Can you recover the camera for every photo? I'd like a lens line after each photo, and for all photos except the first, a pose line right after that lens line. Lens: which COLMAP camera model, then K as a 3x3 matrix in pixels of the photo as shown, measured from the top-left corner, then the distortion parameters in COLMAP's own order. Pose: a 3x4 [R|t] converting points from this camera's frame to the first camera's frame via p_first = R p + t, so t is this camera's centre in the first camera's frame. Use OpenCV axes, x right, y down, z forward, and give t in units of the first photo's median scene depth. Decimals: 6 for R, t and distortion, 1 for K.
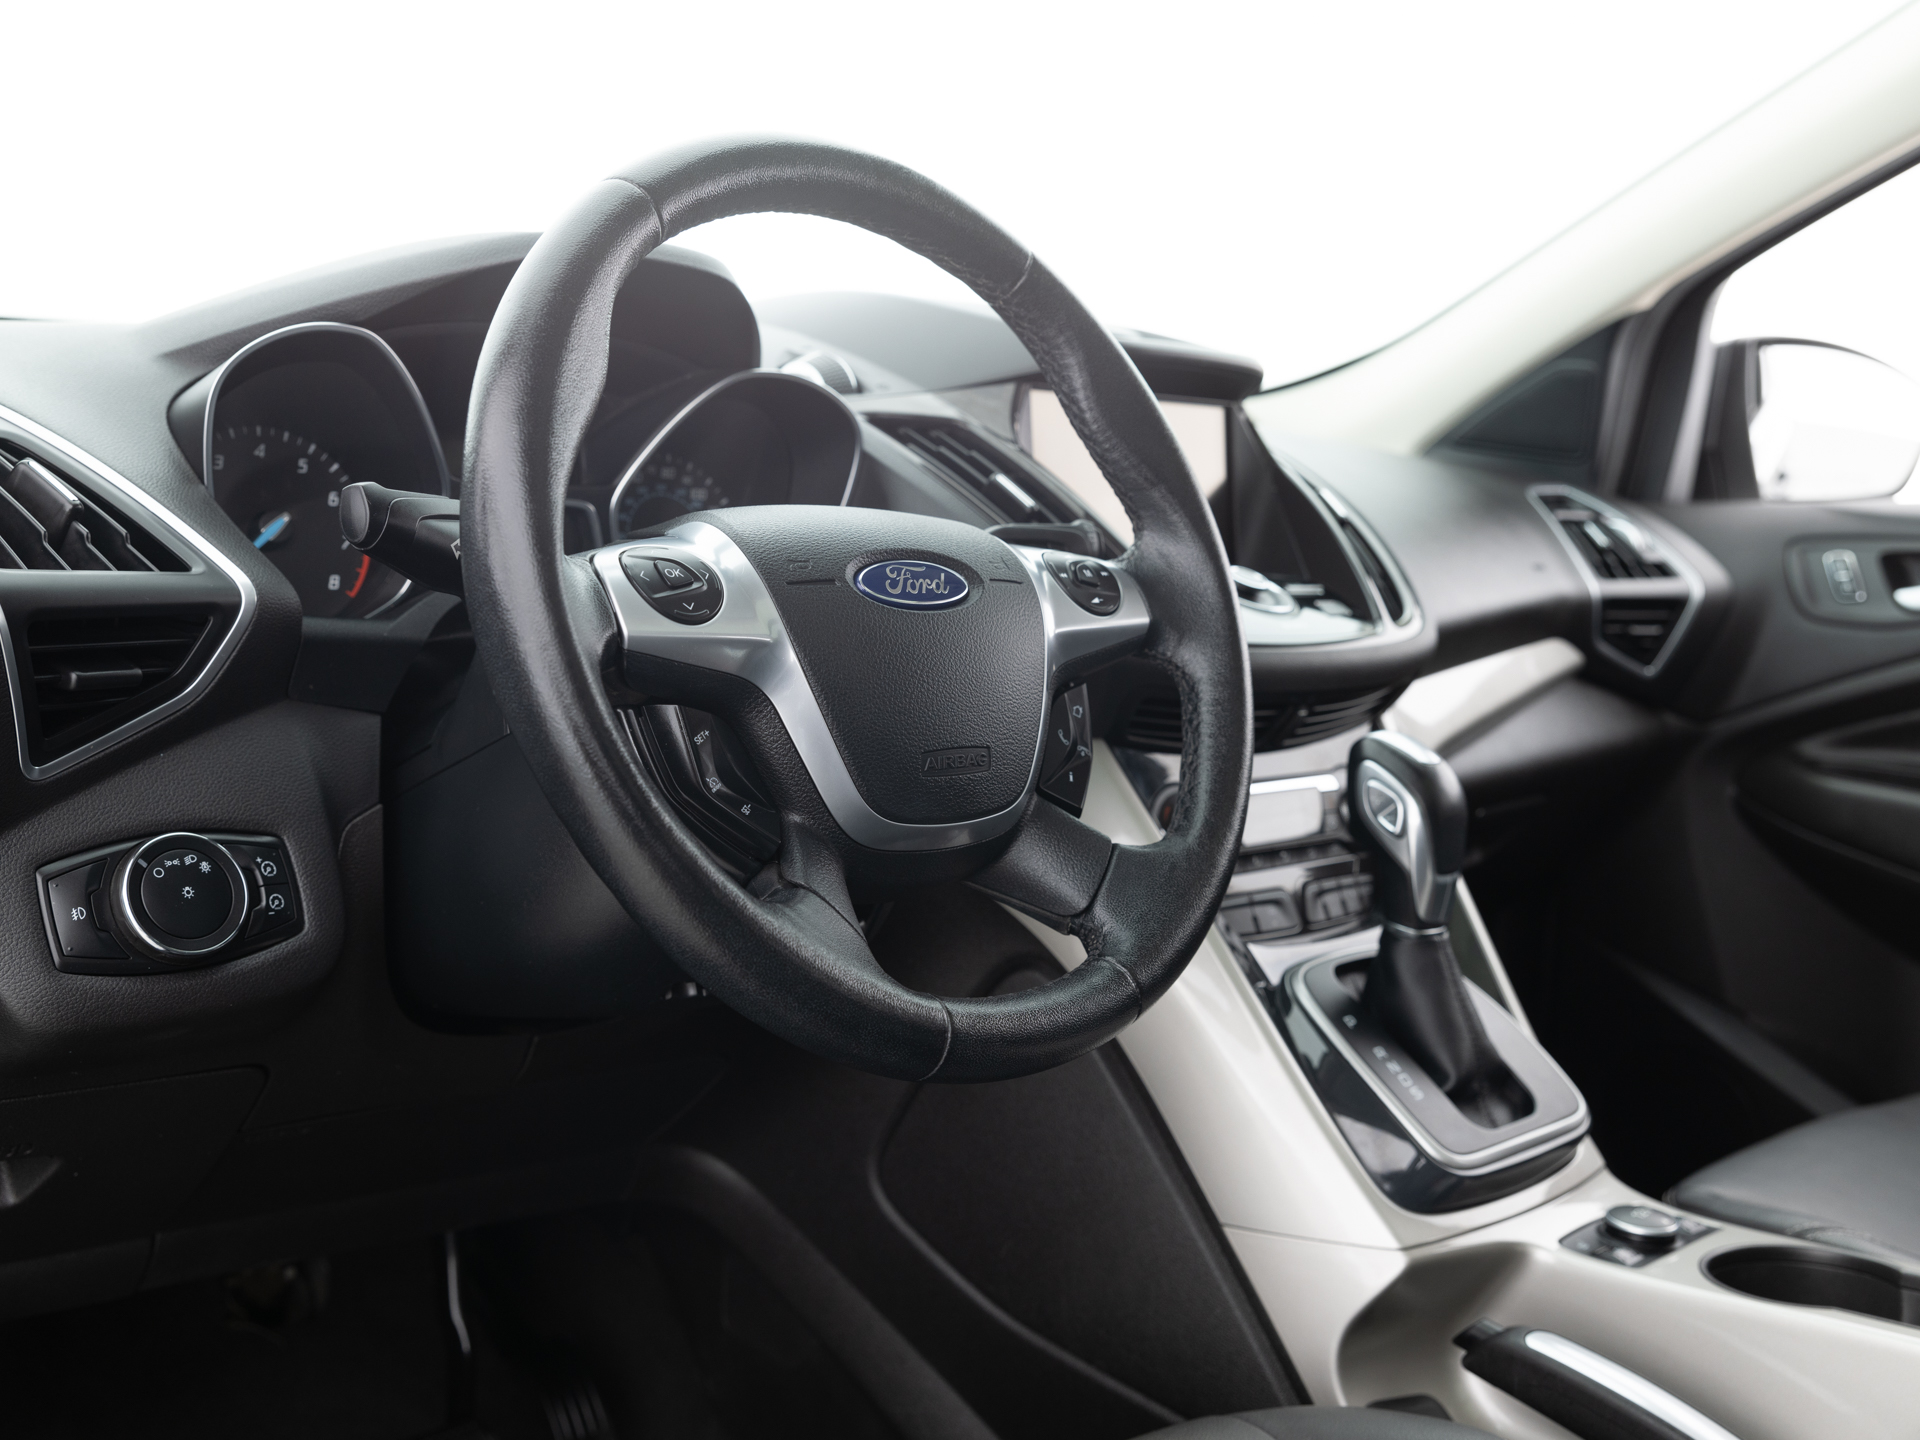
lens RADIAL K [[1940.2, 0, 969.6], [0, 1940.2, 721.9], [0, 0, 1]] dist [-0.013678, 0.000000]
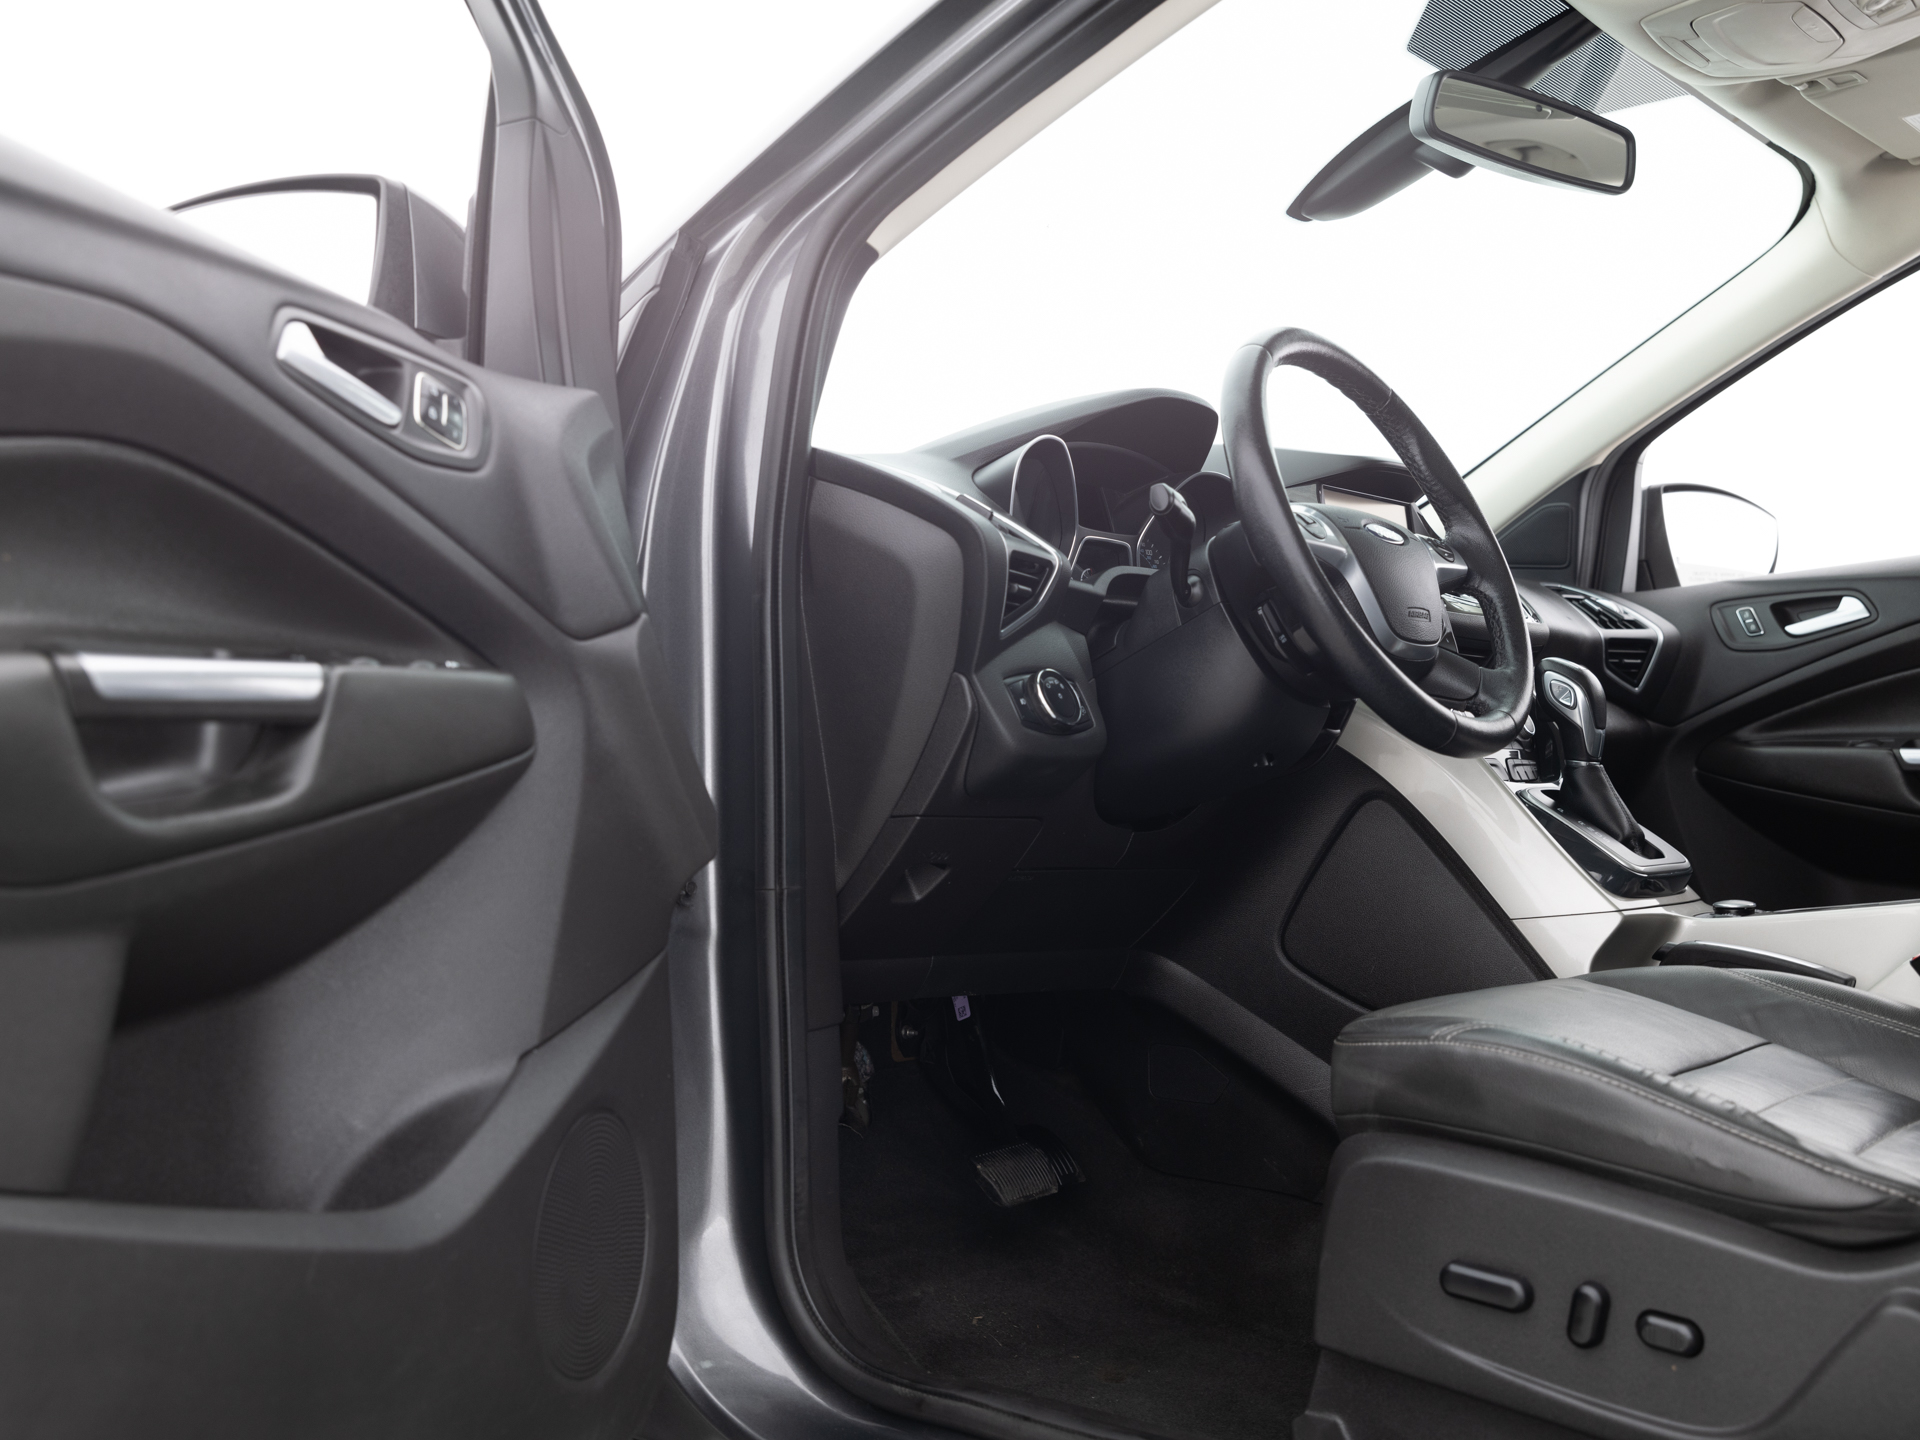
lens RADIAL K [[1940.2, 0, 951.7], [0, 1940.2, 718.9], [0, 0, 1]] dist [-0.013678, 0.000000]
pose [[0.993828, -0.059072, 0.093893, -0.537335], [0.073345, 0.984922, -0.156682, 0.318791], [-0.083222, 0.162601, 0.983176, -0.738844]]
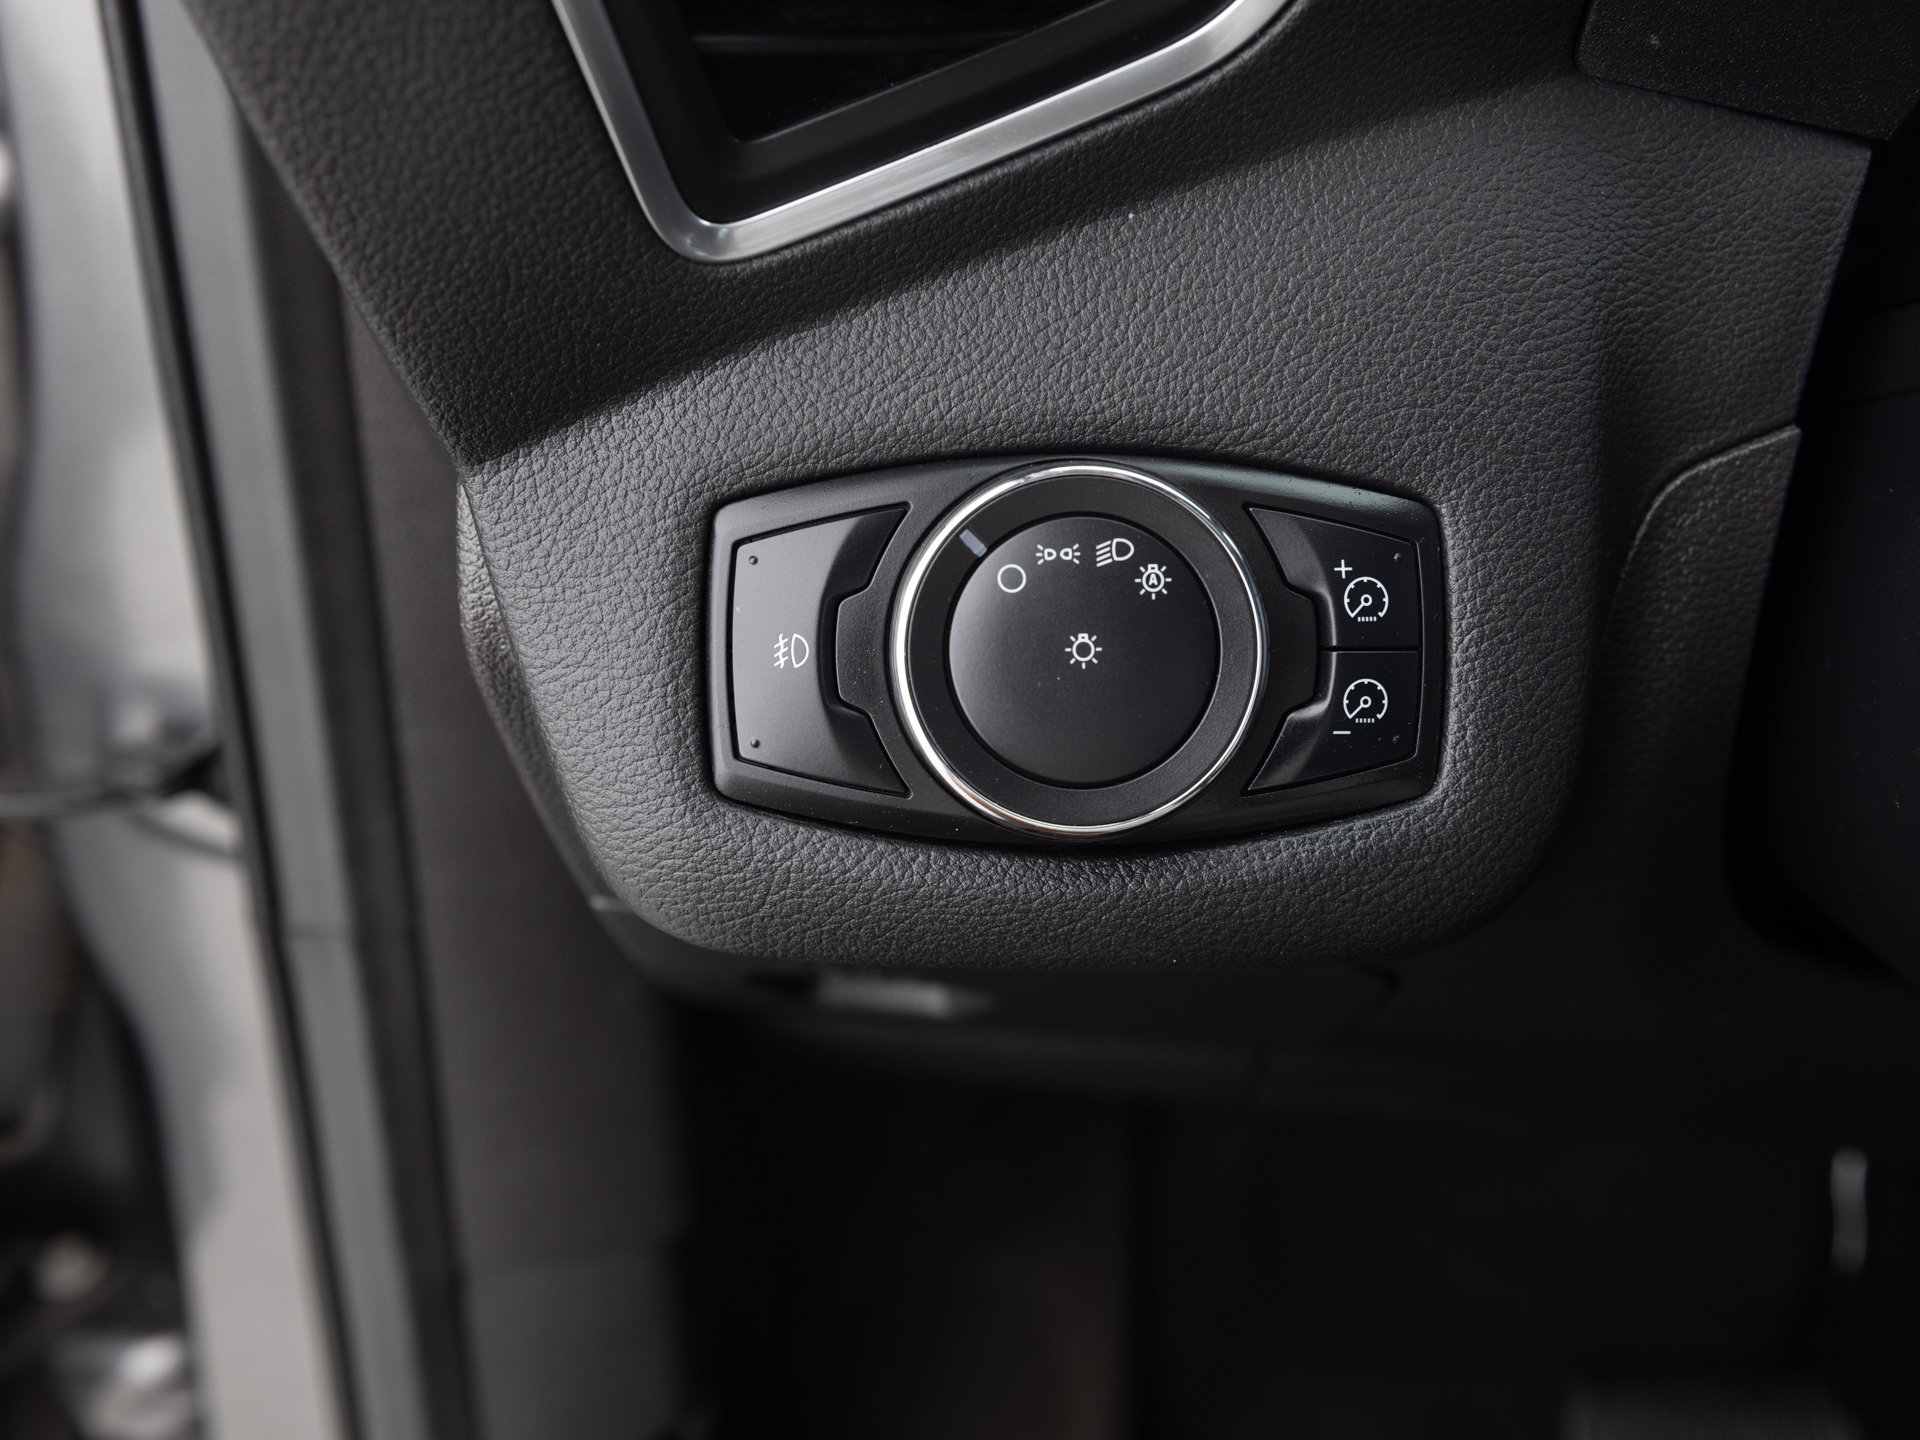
lens RADIAL K [[1940.2, 0, 960.9], [0, 1940.2, 720.2], [0, 0, 1]] dist [-0.013678, 0.000000]
pose [[0.683712, 0.312429, -0.659490, -0.145177], [-0.079553, 0.930242, 0.358220, -0.016050], [0.725403, -0.192455, 0.660872, 0.579219]]
